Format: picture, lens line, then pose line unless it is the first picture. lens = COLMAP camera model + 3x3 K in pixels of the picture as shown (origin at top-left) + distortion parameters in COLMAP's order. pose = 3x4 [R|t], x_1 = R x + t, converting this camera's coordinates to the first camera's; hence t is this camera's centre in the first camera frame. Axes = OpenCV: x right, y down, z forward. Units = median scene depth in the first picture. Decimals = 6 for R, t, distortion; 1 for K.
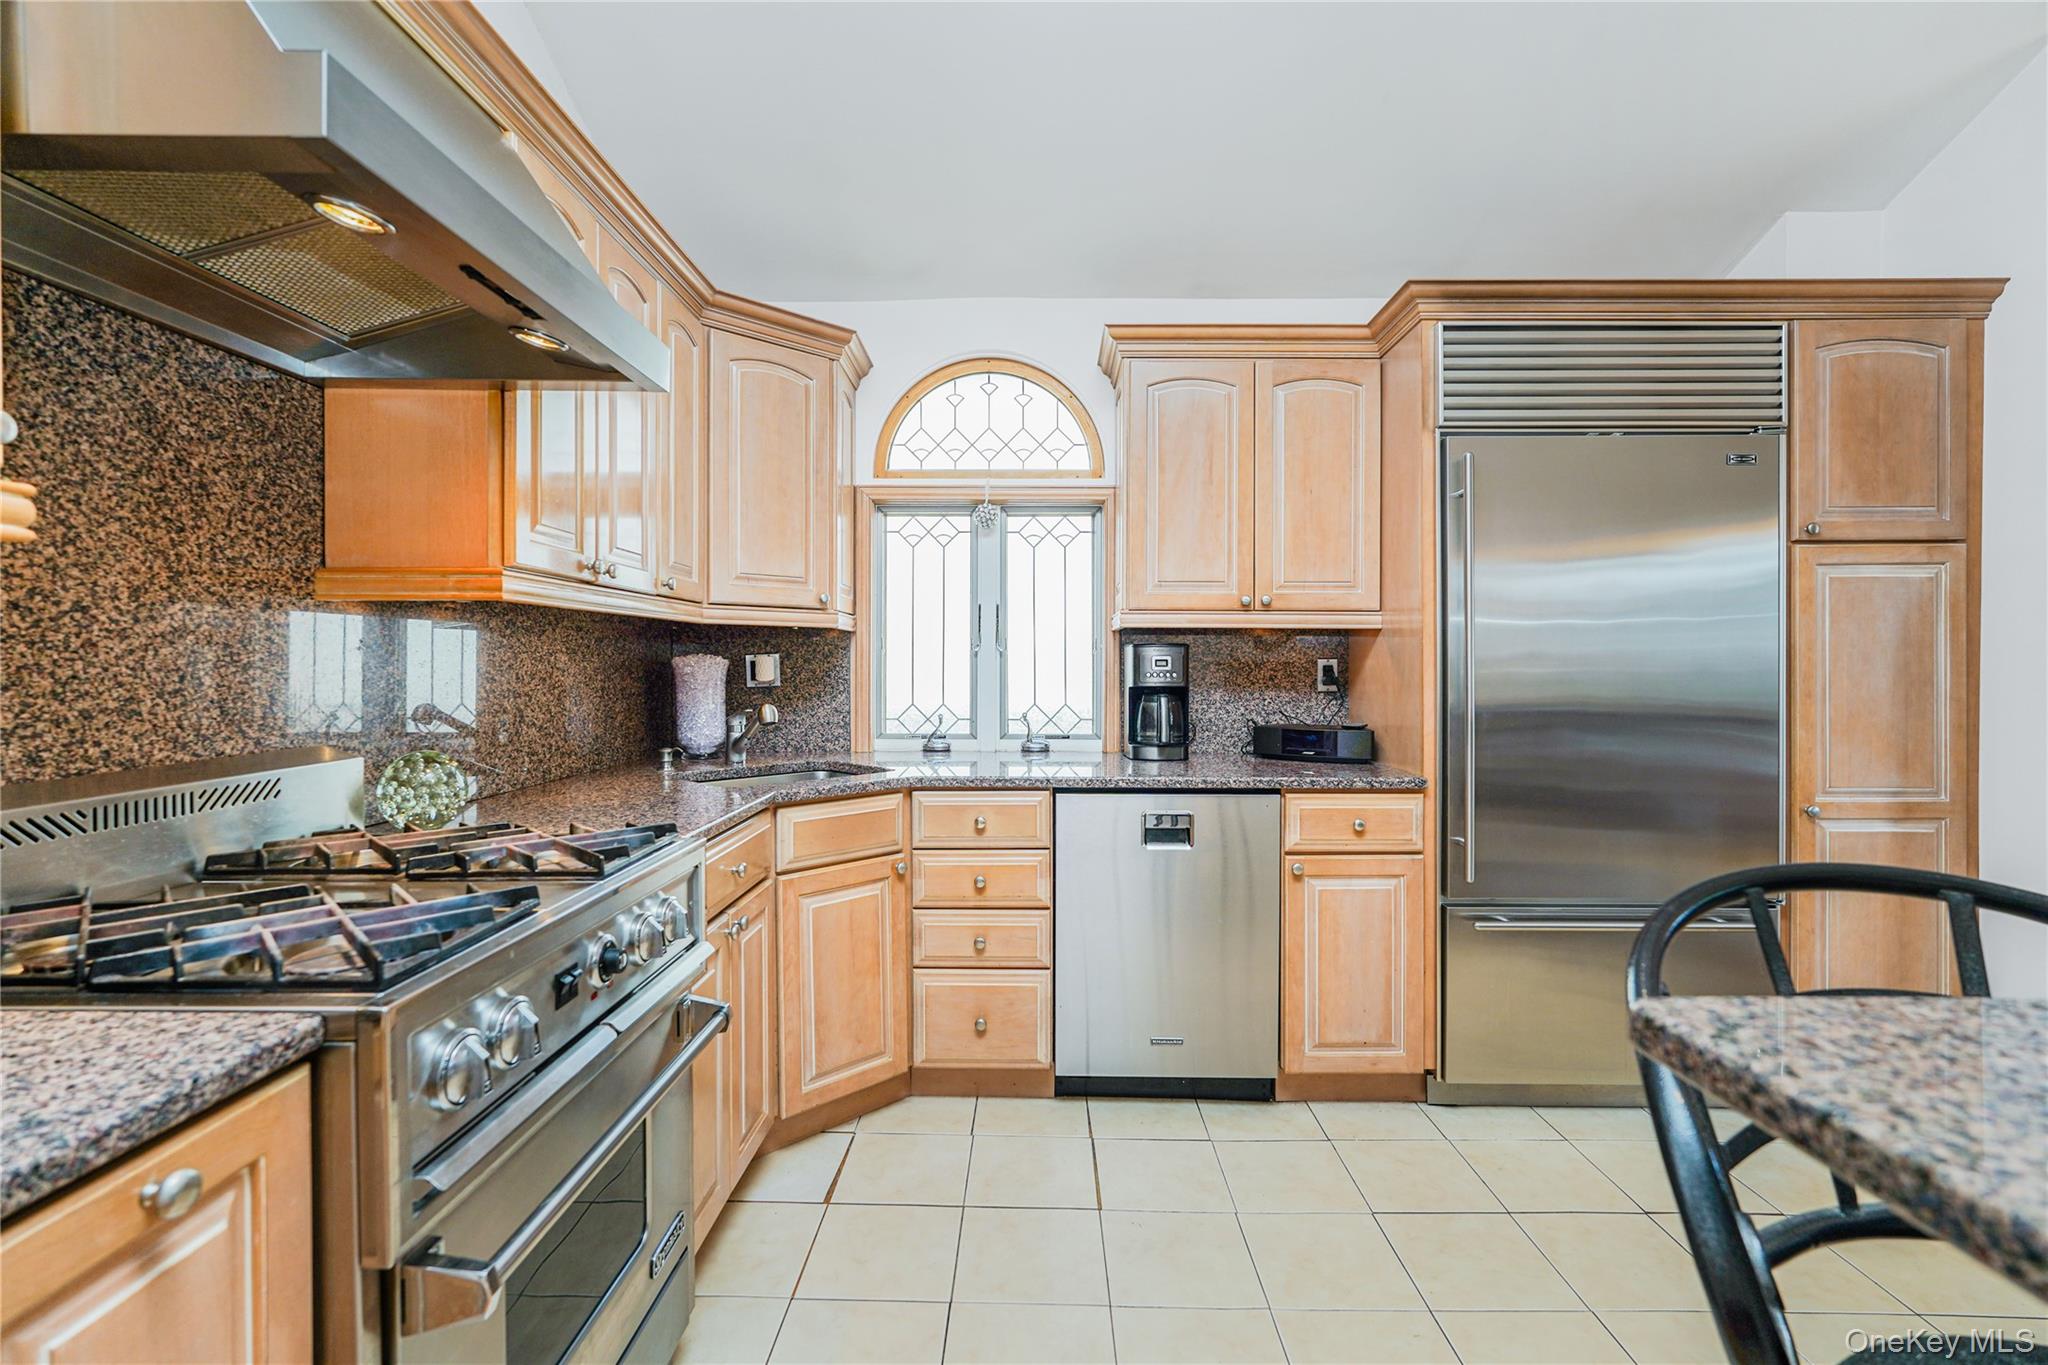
lens RADIAL K [[912.7, 0, 1017.6], [0, 912.7, 663.3], [0, 0, 1]] dist [-0.016070, 0.008198]
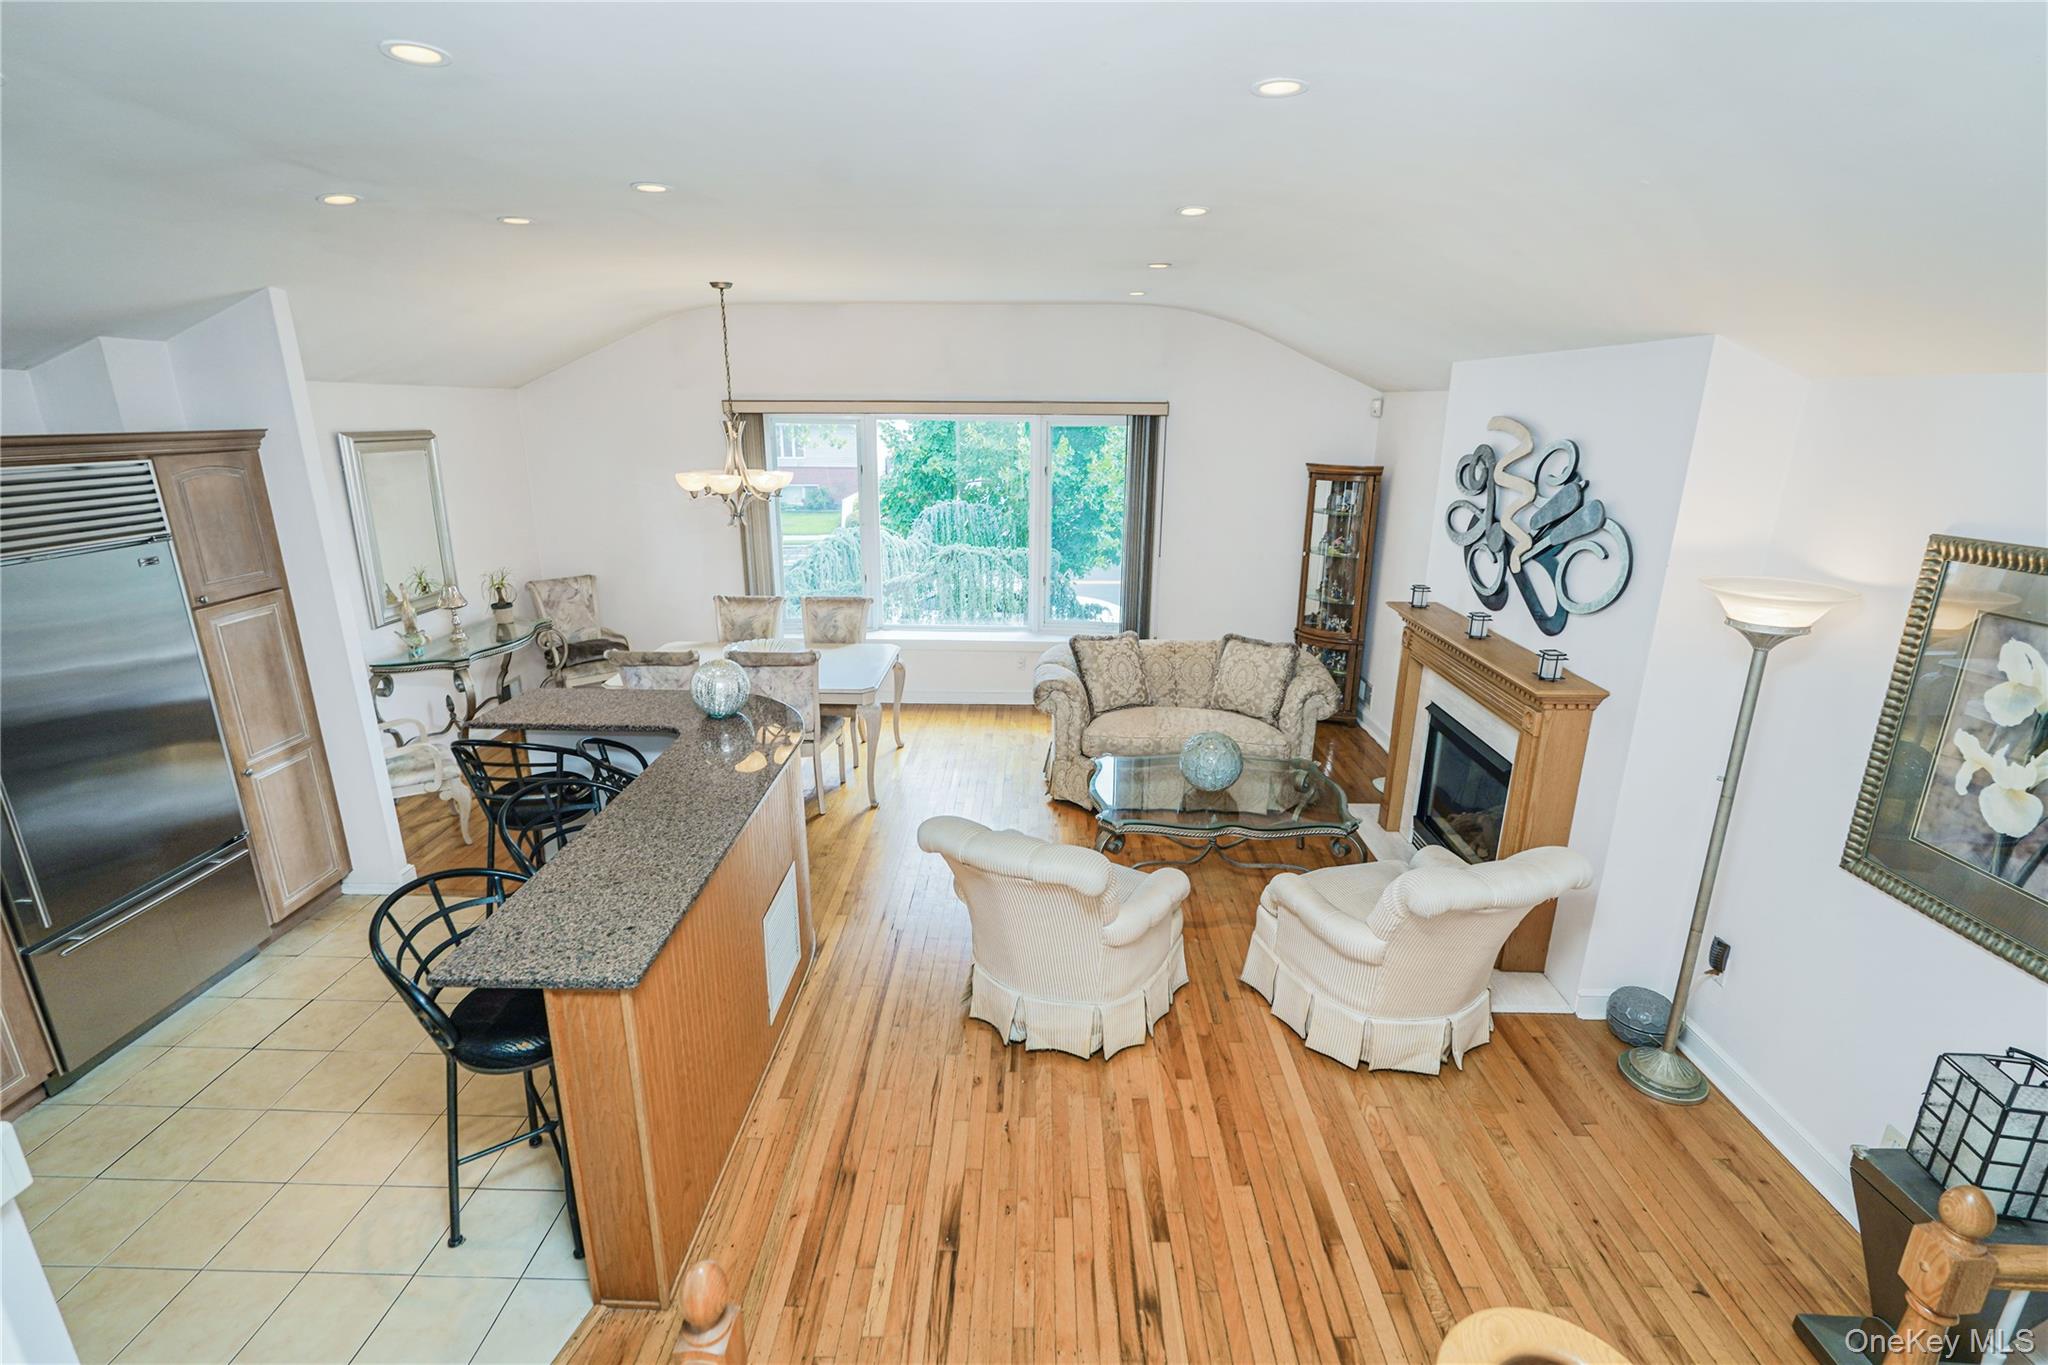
lens RADIAL K [[912.7, 0, 1029.7], [0, 912.7, 691.6], [0, 0, 1]] dist [-0.016070, 0.008198]
pose [[-0.001120, -0.298638, 0.954366, -0.579182], [-0.005484, 0.954354, 0.298628, -0.429215], [-0.999984, -0.004899, -0.002706, -0.360464]]
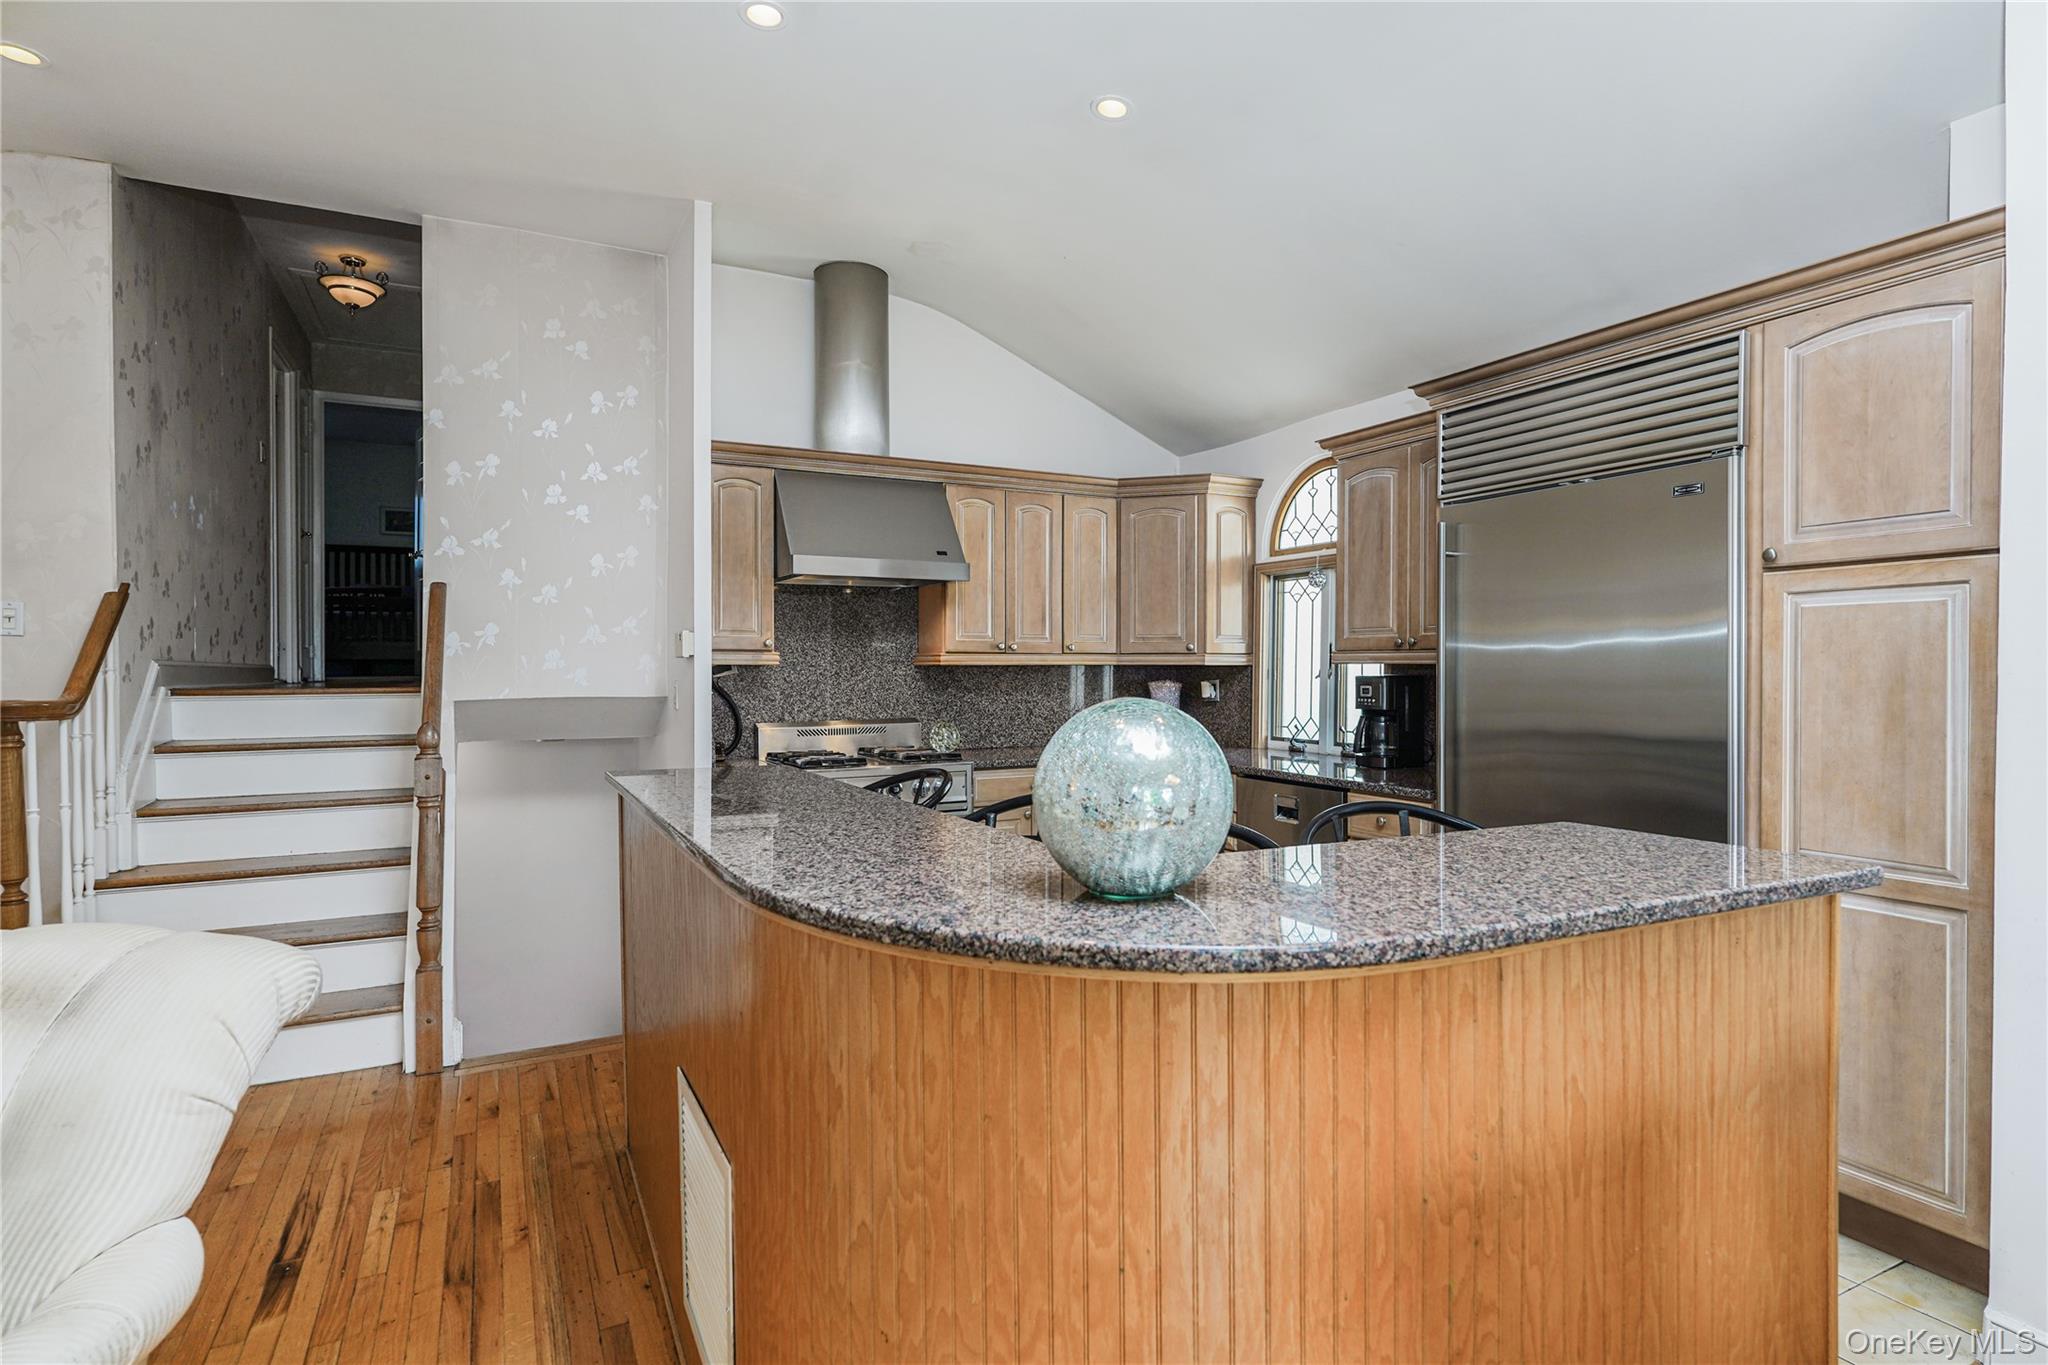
lens RADIAL K [[1039.7, 0, 1017.8], [0, 1039.7, 677.9], [0, 0, 1]] dist [-0.003406, 0.002630]
pose [[0.464213, 0.006199, -0.885702, 1.339162], [0.000201, 0.999975, 0.007104, -0.032123], [0.885723, -0.003476, 0.464200, -0.125185]]
